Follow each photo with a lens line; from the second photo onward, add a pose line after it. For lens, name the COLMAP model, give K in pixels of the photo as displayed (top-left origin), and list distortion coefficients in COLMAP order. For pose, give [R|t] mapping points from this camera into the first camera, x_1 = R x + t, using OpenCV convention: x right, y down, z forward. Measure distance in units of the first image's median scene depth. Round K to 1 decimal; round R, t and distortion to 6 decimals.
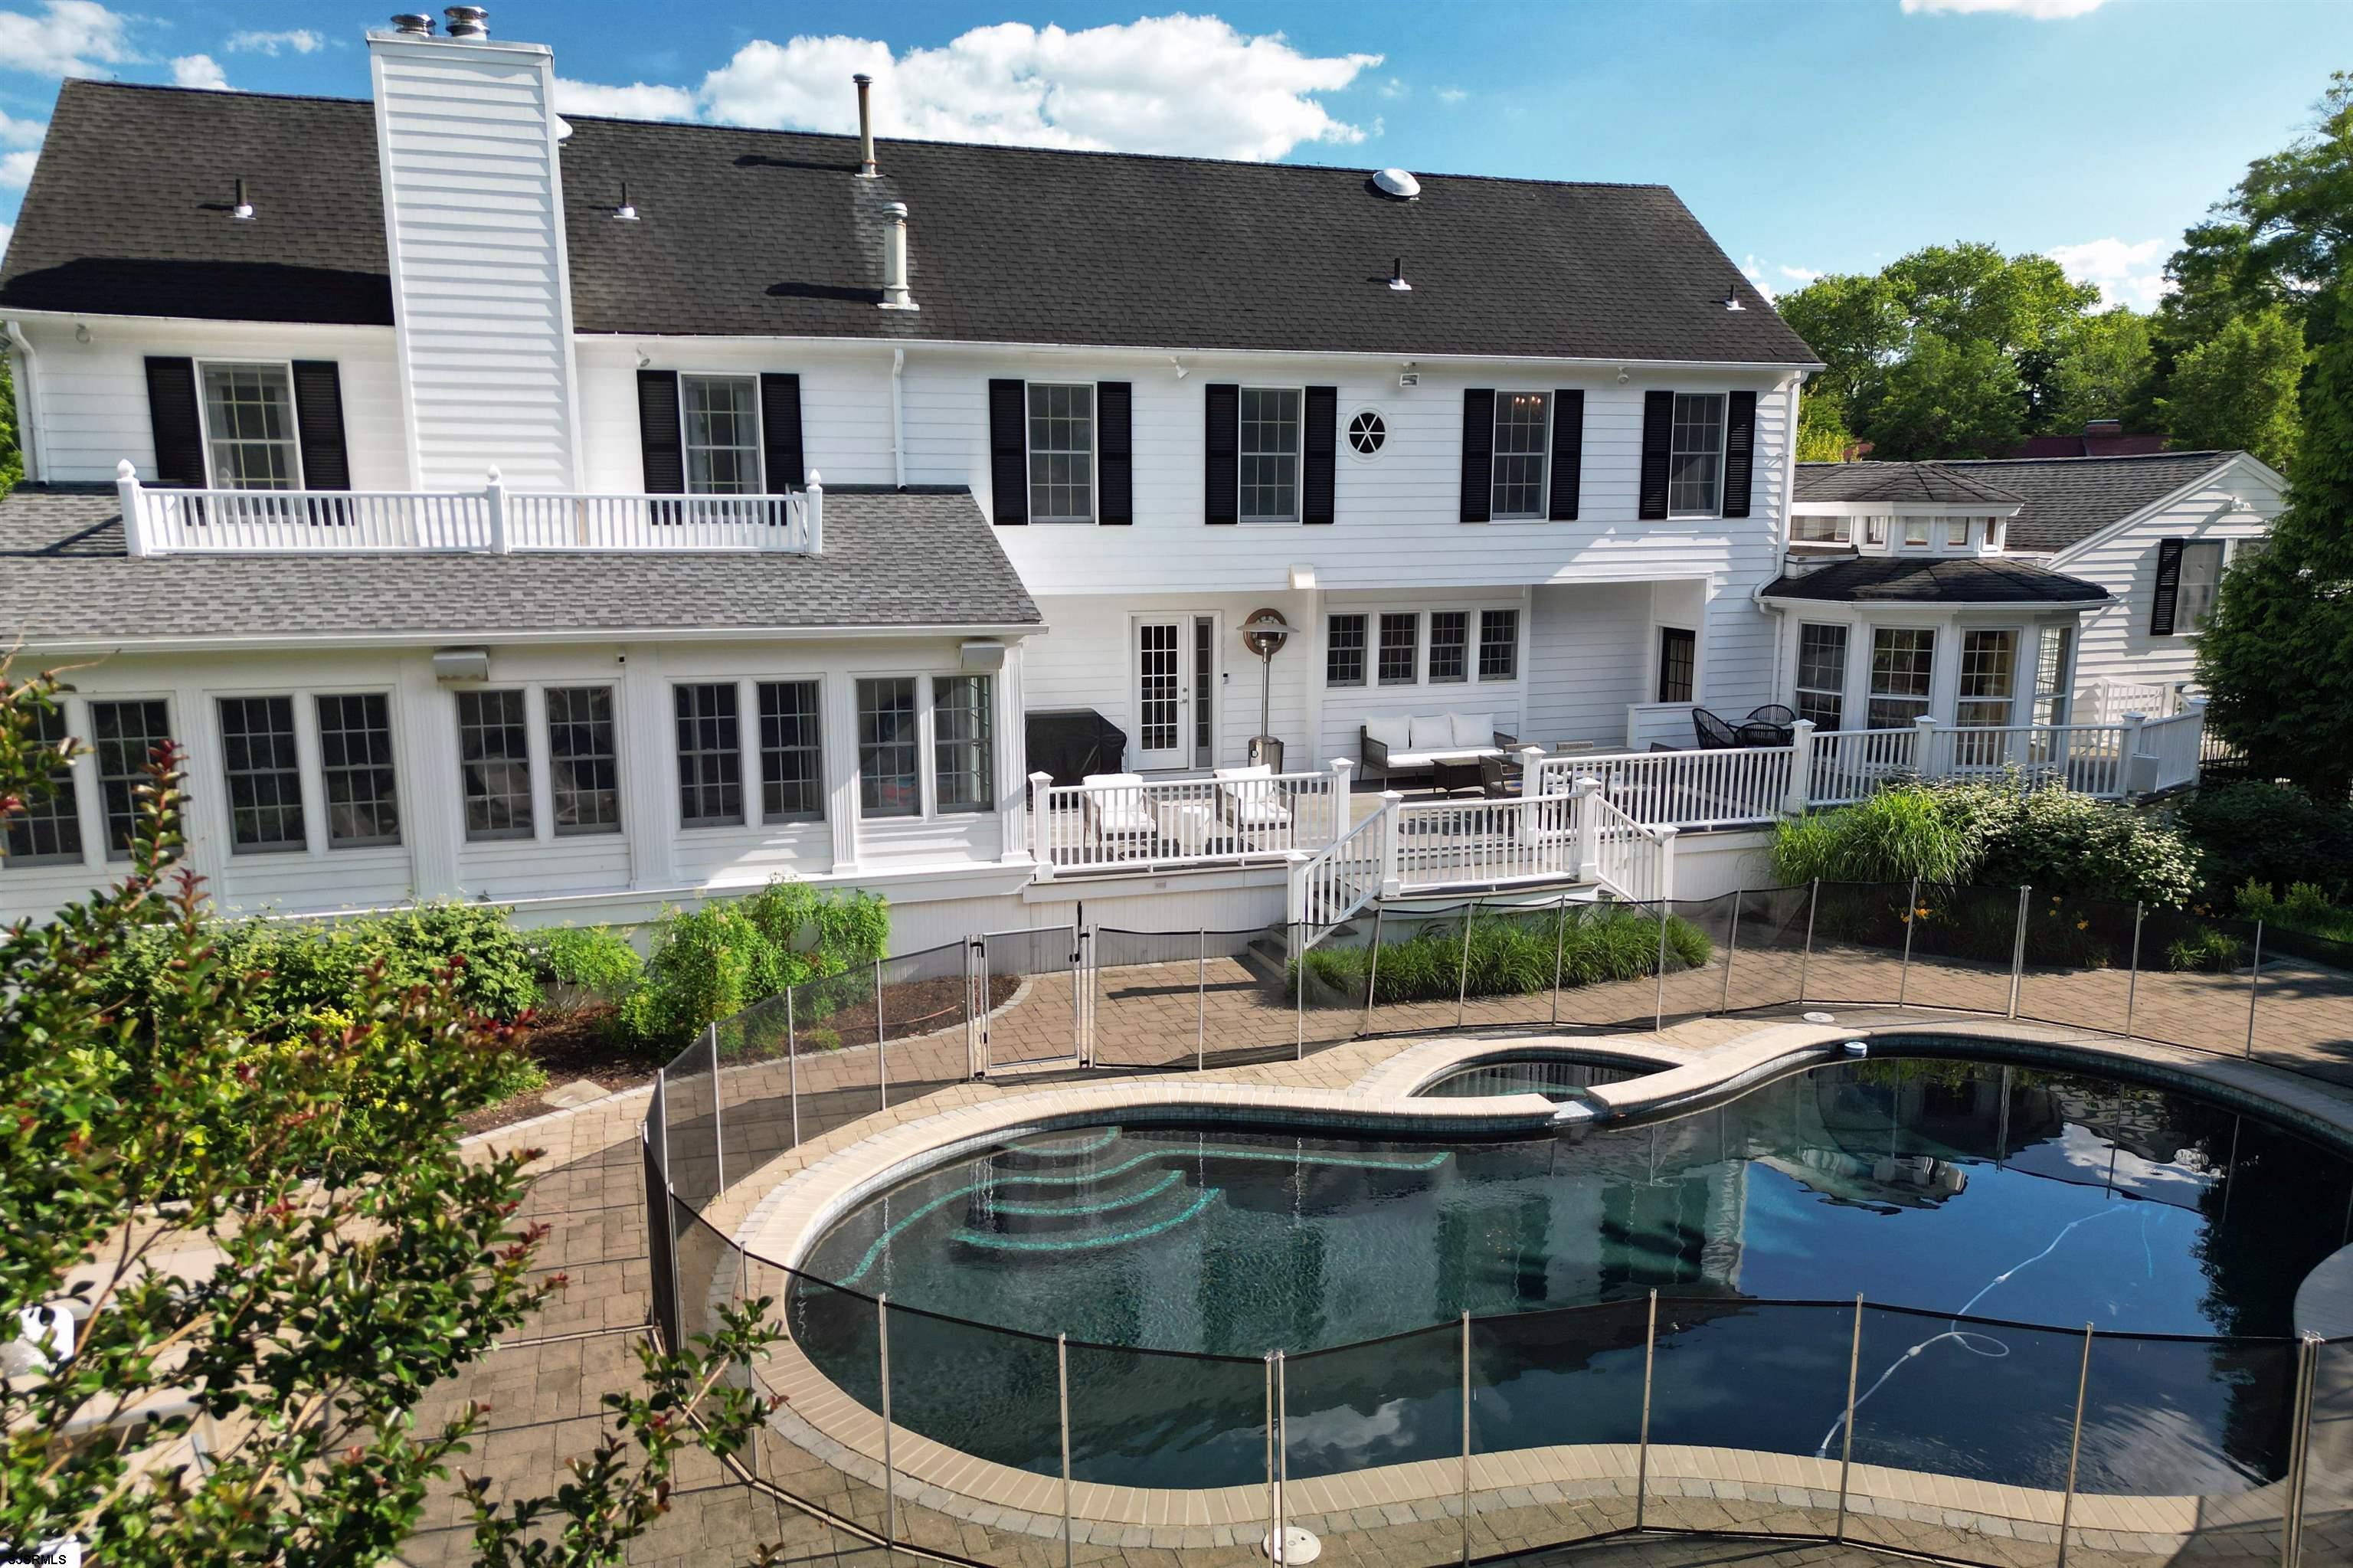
lens RADIAL K [[1653.5, 0, 1177.7], [0, 1653.5, 808.5], [0, 0, 1]] dist [0.054578, -0.041020]
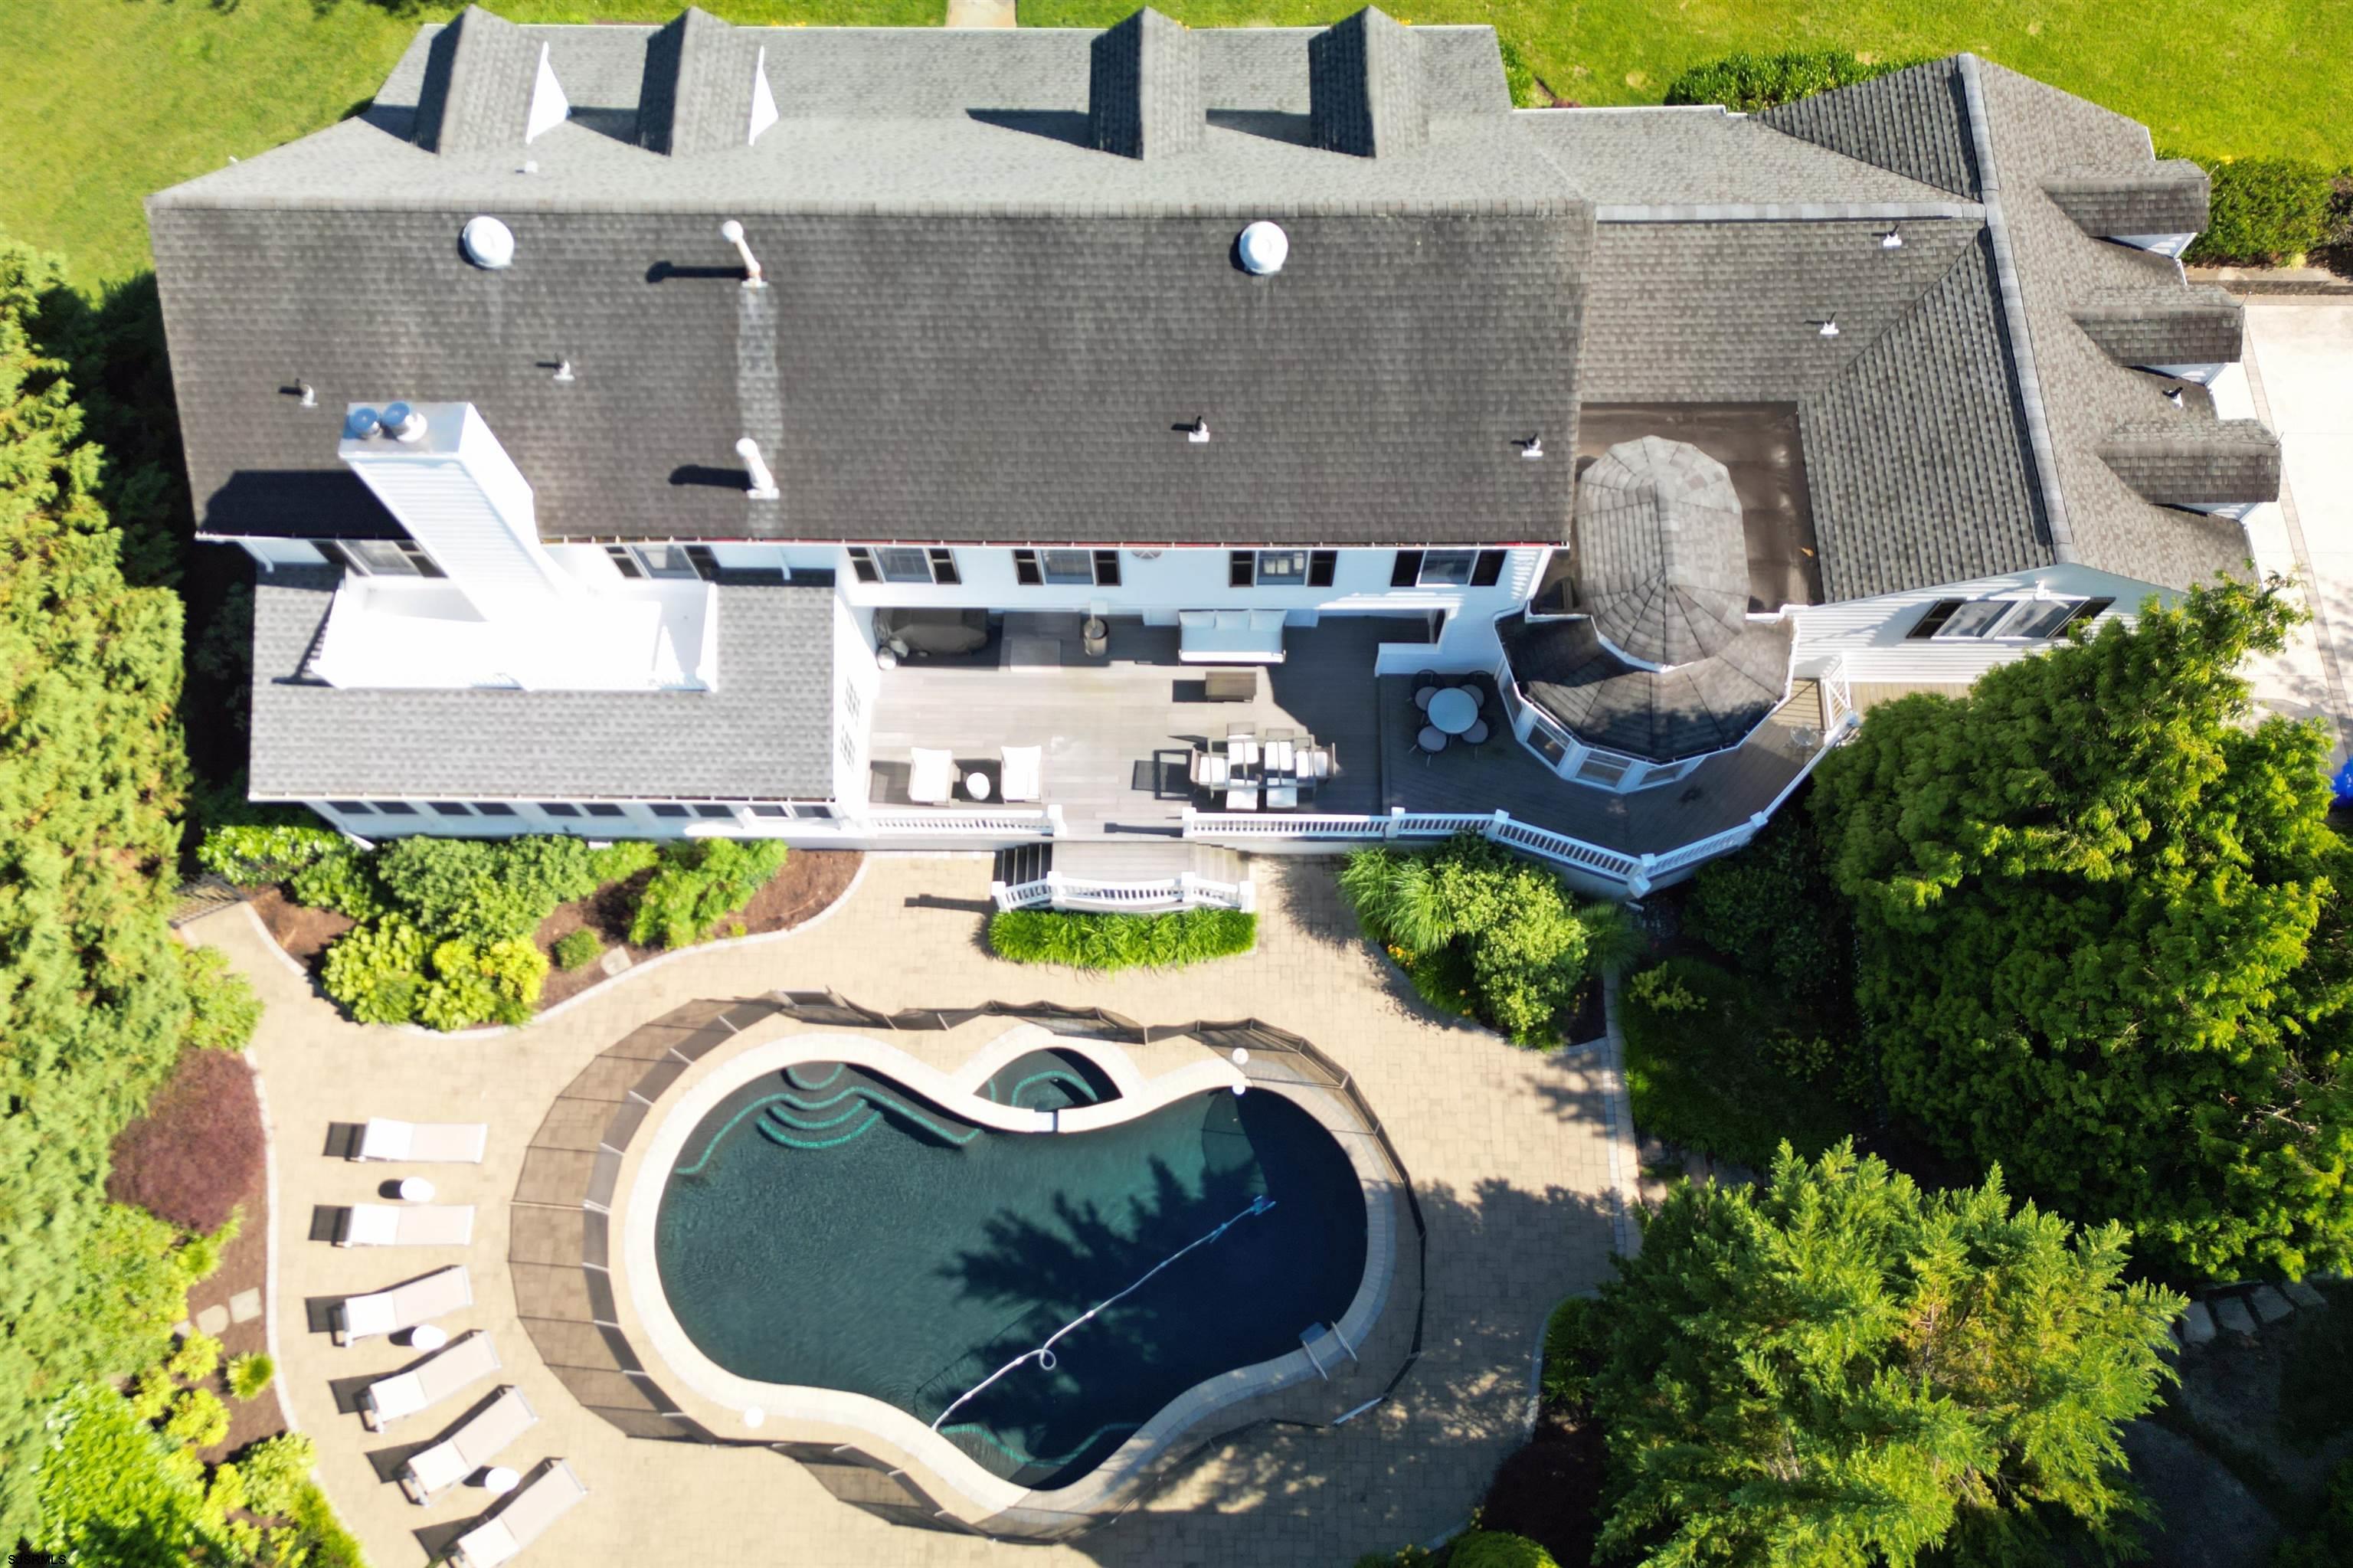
lens RADIAL K [[1653.5, 0, 1177.9], [0, 1653.5, 797.4], [0, 0, 1]] dist [0.054578, -0.041020]
pose [[0.943023, 0.306546, -0.129375, 0.379158], [-0.049897, 0.514722, 0.855904, -1.283113], [0.328965, -0.800681, 0.500691, 0.235274]]
